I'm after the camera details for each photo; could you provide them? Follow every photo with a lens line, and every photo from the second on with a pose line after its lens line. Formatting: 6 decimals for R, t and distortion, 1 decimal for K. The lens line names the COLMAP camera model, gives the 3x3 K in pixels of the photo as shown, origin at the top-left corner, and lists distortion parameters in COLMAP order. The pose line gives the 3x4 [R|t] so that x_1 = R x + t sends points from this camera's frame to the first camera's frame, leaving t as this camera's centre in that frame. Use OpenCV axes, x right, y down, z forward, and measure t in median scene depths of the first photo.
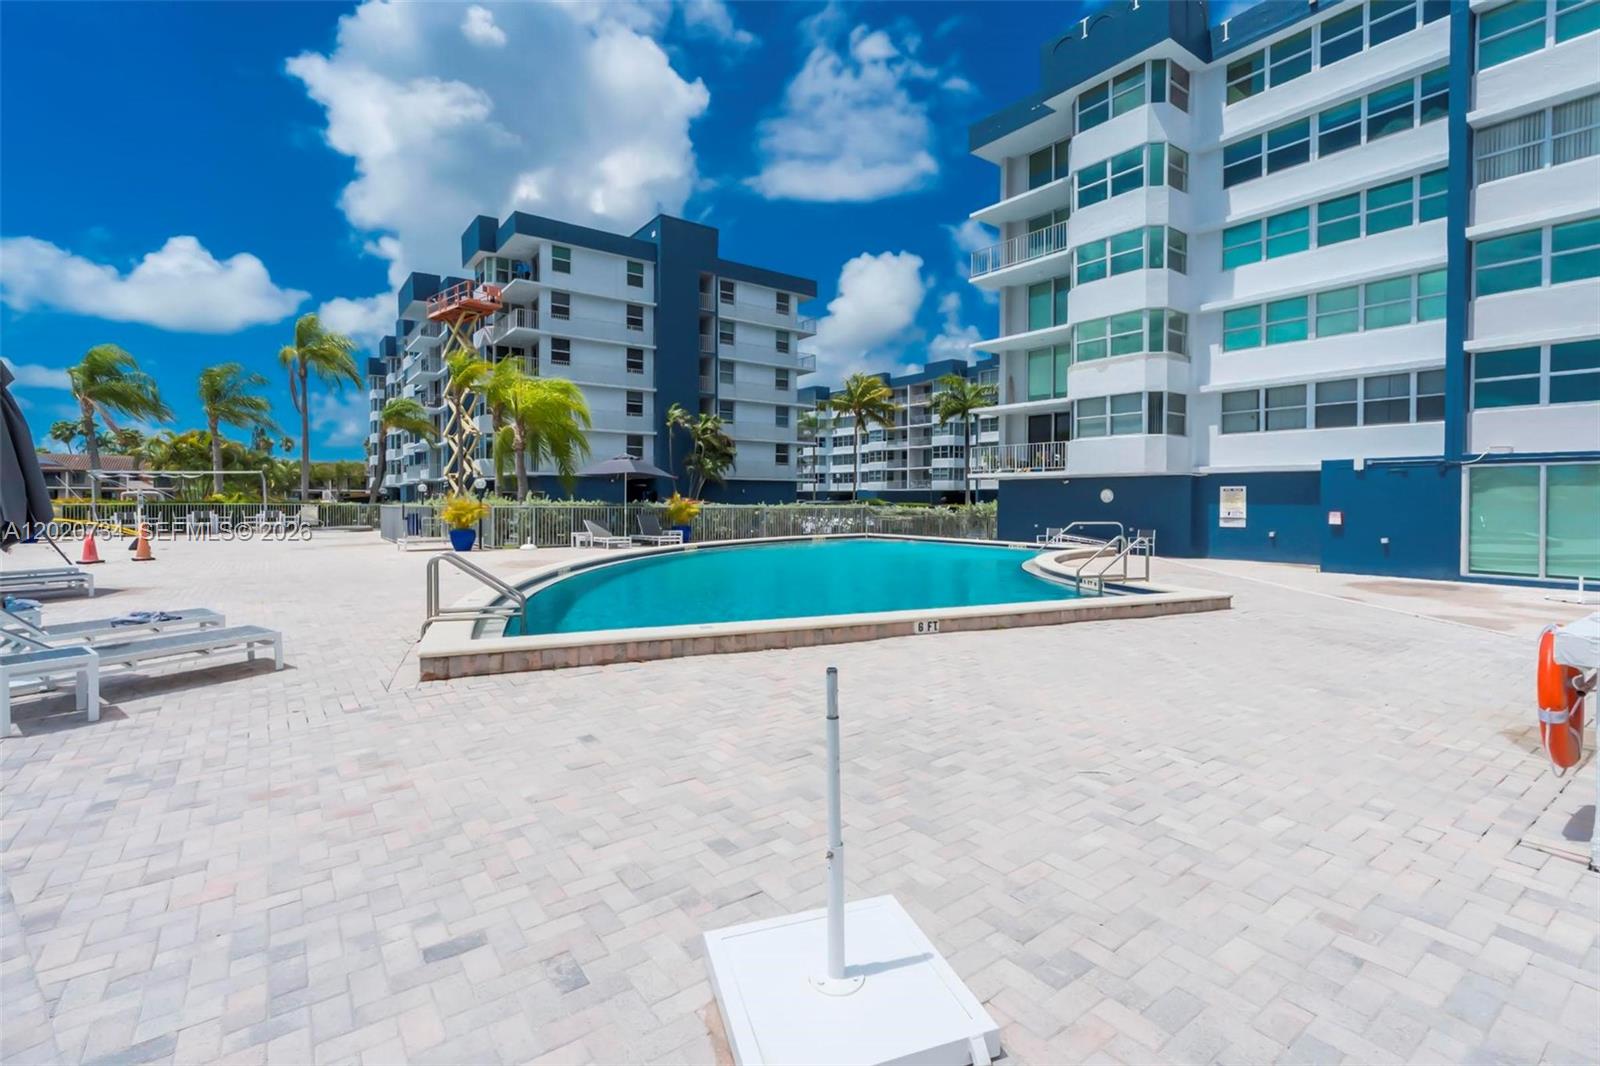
lens RADIAL K [[733.5, 0, 783.3], [0, 733.5, 500.4], [0, 0, 1]] dist [0.022036, -0.000293]
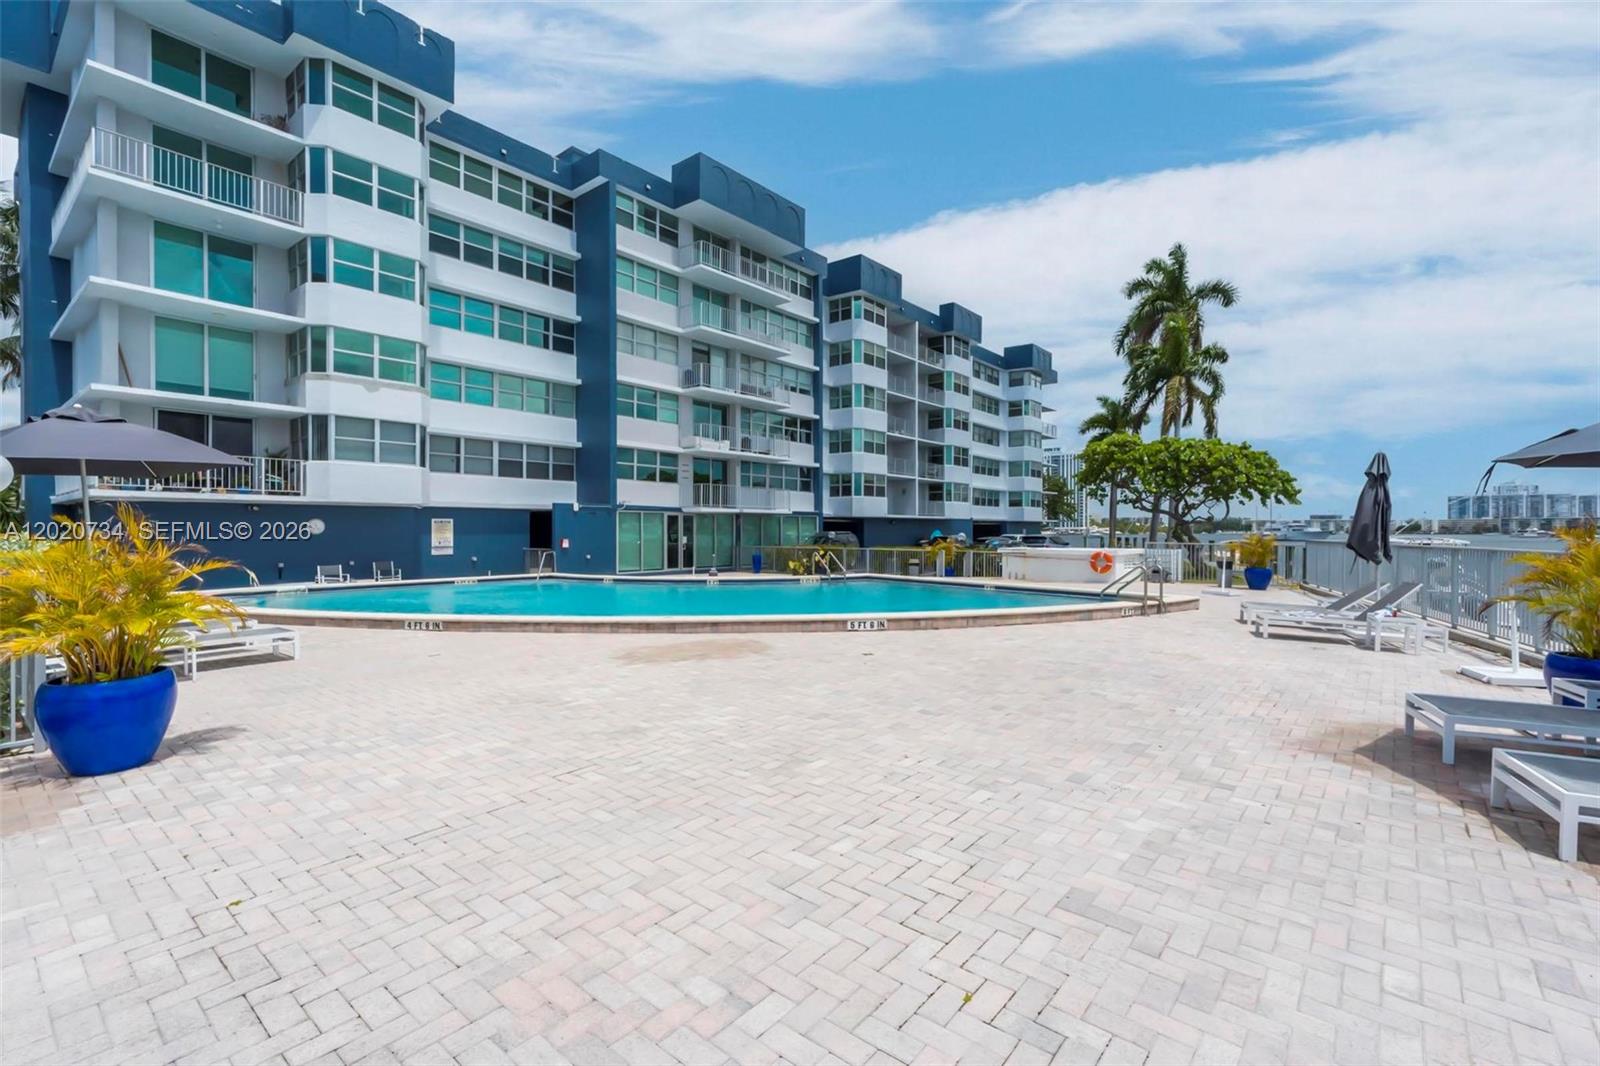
lens RADIAL K [[733.5, 0, 802.3], [0, 733.5, 534.0], [0, 0, 1]] dist [0.022036, -0.000293]
pose [[-0.239857, -0.002573, 0.970805, -0.638410], [0.003611, 0.999987, 0.003542, 0.002053], [-0.970802, 0.004355, -0.239845, 0.753077]]
